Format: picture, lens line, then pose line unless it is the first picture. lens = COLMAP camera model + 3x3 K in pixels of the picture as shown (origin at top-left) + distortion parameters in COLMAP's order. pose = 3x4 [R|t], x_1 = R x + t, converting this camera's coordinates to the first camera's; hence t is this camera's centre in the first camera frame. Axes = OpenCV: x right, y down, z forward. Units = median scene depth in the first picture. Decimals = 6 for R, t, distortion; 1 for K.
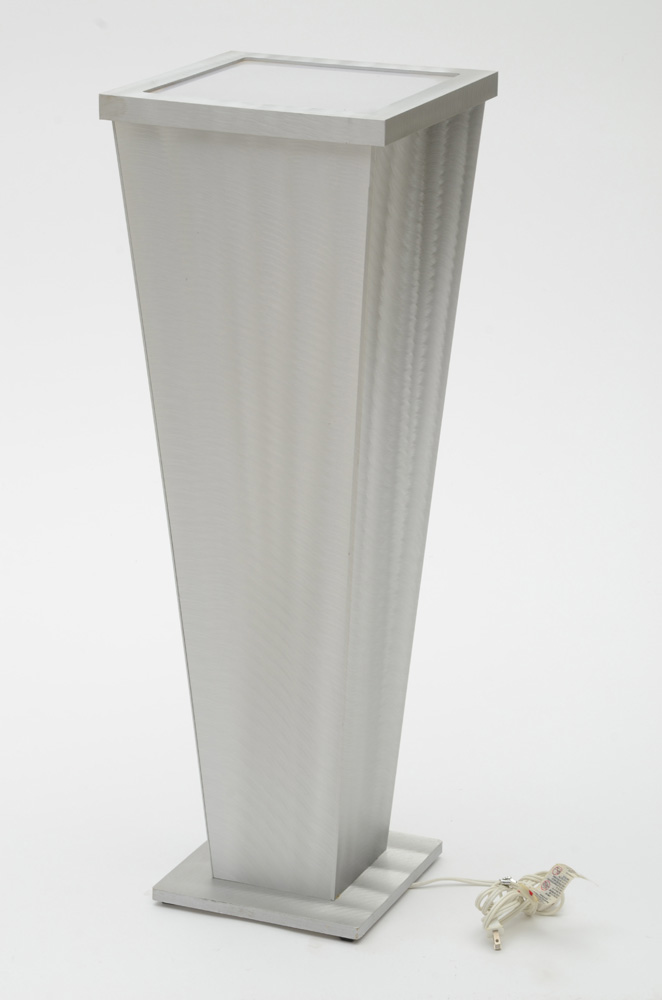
lens RADIAL K [[2981.8, 0, 331.0], [0, 2981.8, 500.0], [0, 0, 1]] dist [0.847834, 0.293740]
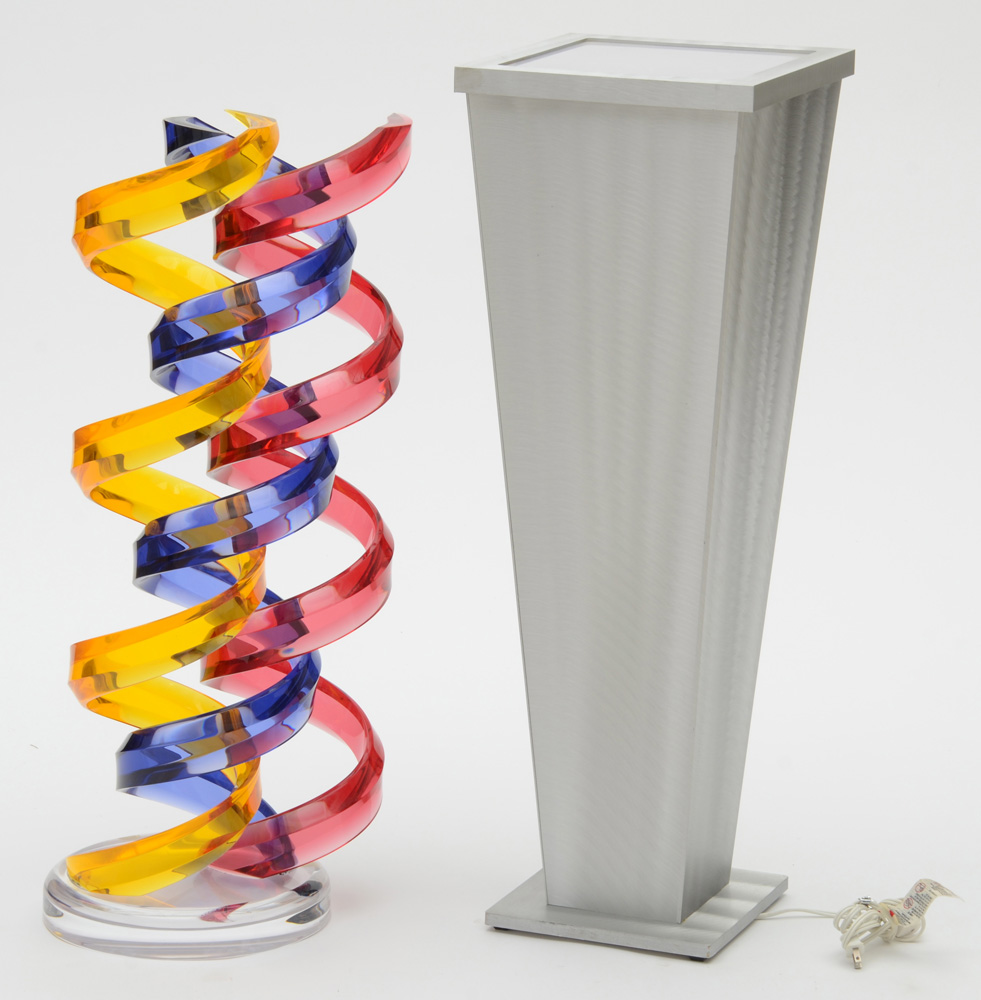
lens RADIAL K [[4358.7, 0, 490.5], [0, 4358.7, 500.0], [0, 0, 1]] dist [0.646406, 3.758687]
pose [[0.999704, 0.002374, 0.024232, -0.093976], [-0.000455, 0.996884, -0.078880, 0.111838], [-0.024344, 0.078846, 0.996590, -0.380090]]
